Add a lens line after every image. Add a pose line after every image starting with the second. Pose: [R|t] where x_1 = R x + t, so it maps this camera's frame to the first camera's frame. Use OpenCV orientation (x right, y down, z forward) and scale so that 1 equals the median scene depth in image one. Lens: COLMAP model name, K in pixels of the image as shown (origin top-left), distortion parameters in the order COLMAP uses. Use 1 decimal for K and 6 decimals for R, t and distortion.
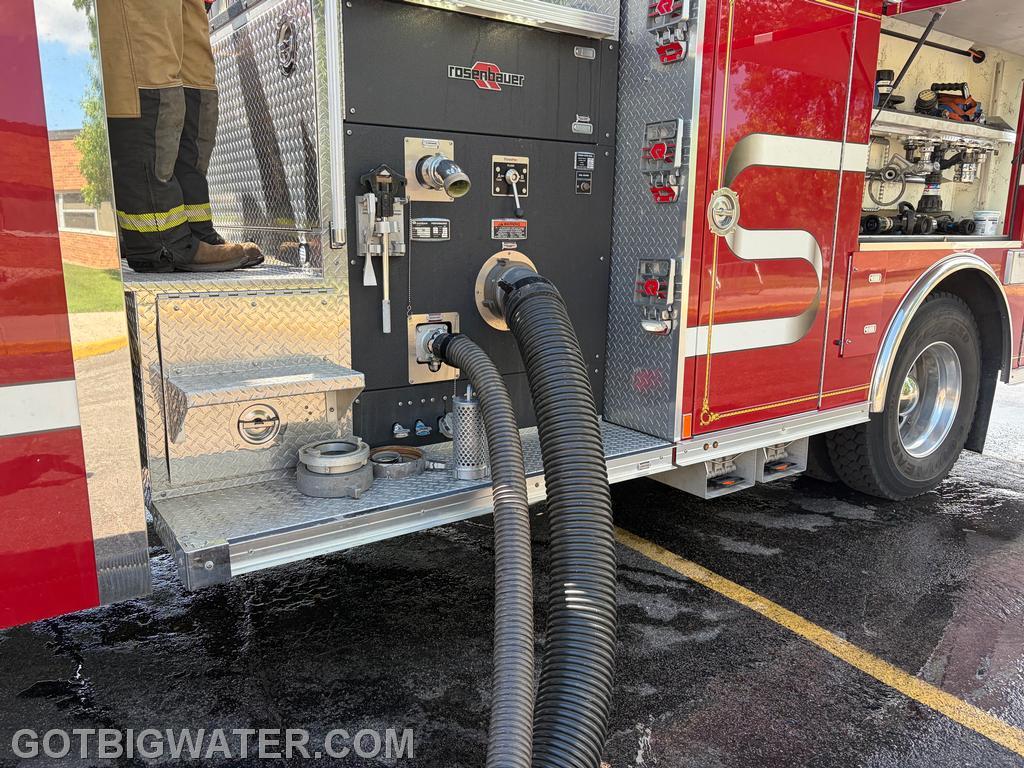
lens RADIAL K [[765.1, 0, 513.4], [0, 765.1, 386.5], [0, 0, 1]] dist [0.045184, -0.039176]
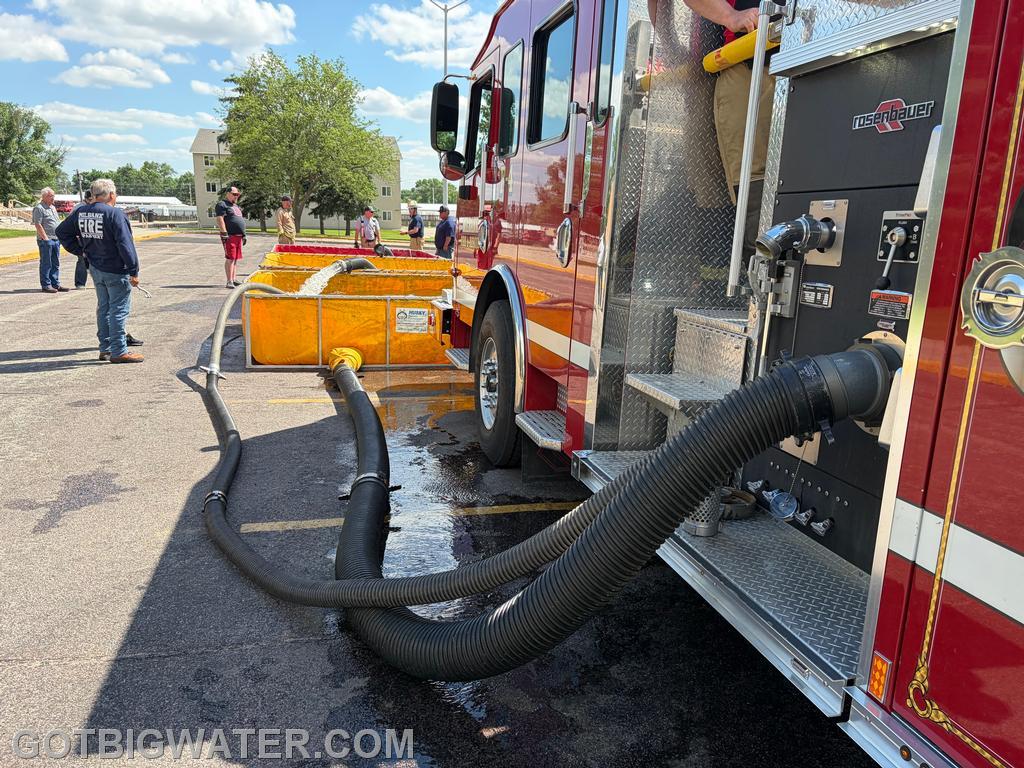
lens RADIAL K [[765.1, 0, 493.9], [0, 765.1, 359.9], [0, 0, 1]] dist [0.045184, -0.039176]
pose [[-0.358166, 0.127870, -0.924860, 0.893630], [-0.242156, 0.943957, 0.224289, -0.242447], [0.901708, 0.304293, -0.307129, 0.948757]]
